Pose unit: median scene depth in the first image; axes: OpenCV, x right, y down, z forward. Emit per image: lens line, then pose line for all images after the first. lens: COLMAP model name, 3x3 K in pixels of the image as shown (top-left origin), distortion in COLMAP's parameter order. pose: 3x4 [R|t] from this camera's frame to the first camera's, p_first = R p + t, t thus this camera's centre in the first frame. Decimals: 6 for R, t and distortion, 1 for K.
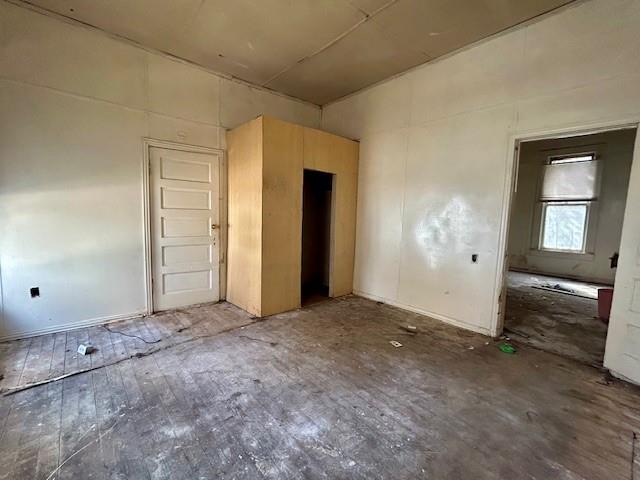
lens RADIAL K [[279.0, 0, 315.4], [0, 279.0, 237.6], [0, 0, 1]] dist [0.001231, 0.000945]
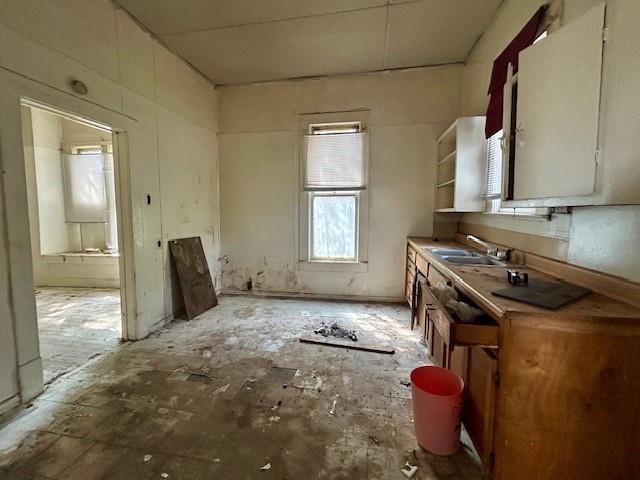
lens RADIAL K [[279.0, 0, 318.0], [0, 279.0, 238.9], [0, 0, 1]] dist [0.001231, 0.000945]
pose [[0.766825, -0.092434, 0.635166, 0.411577], [0.072684, 0.995716, 0.057155, -0.051160], [-0.637728, 0.002339, 0.770258, 0.488236]]
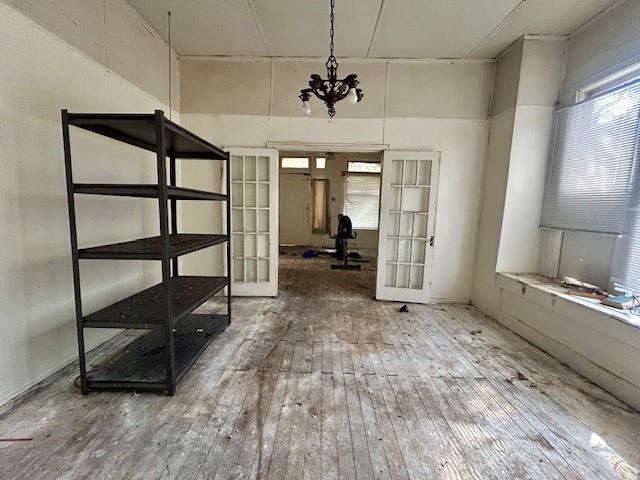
lens RADIAL K [[279.0, 0, 317.3], [0, 279.0, 238.0], [0, 0, 1]] dist [0.001231, 0.000945]
pose [[0.755117, 0.063245, -0.652532, 0.394964], [-0.050722, 0.997988, 0.038031, -0.090197], [0.653625, 0.004380, 0.756806, 1.020480]]
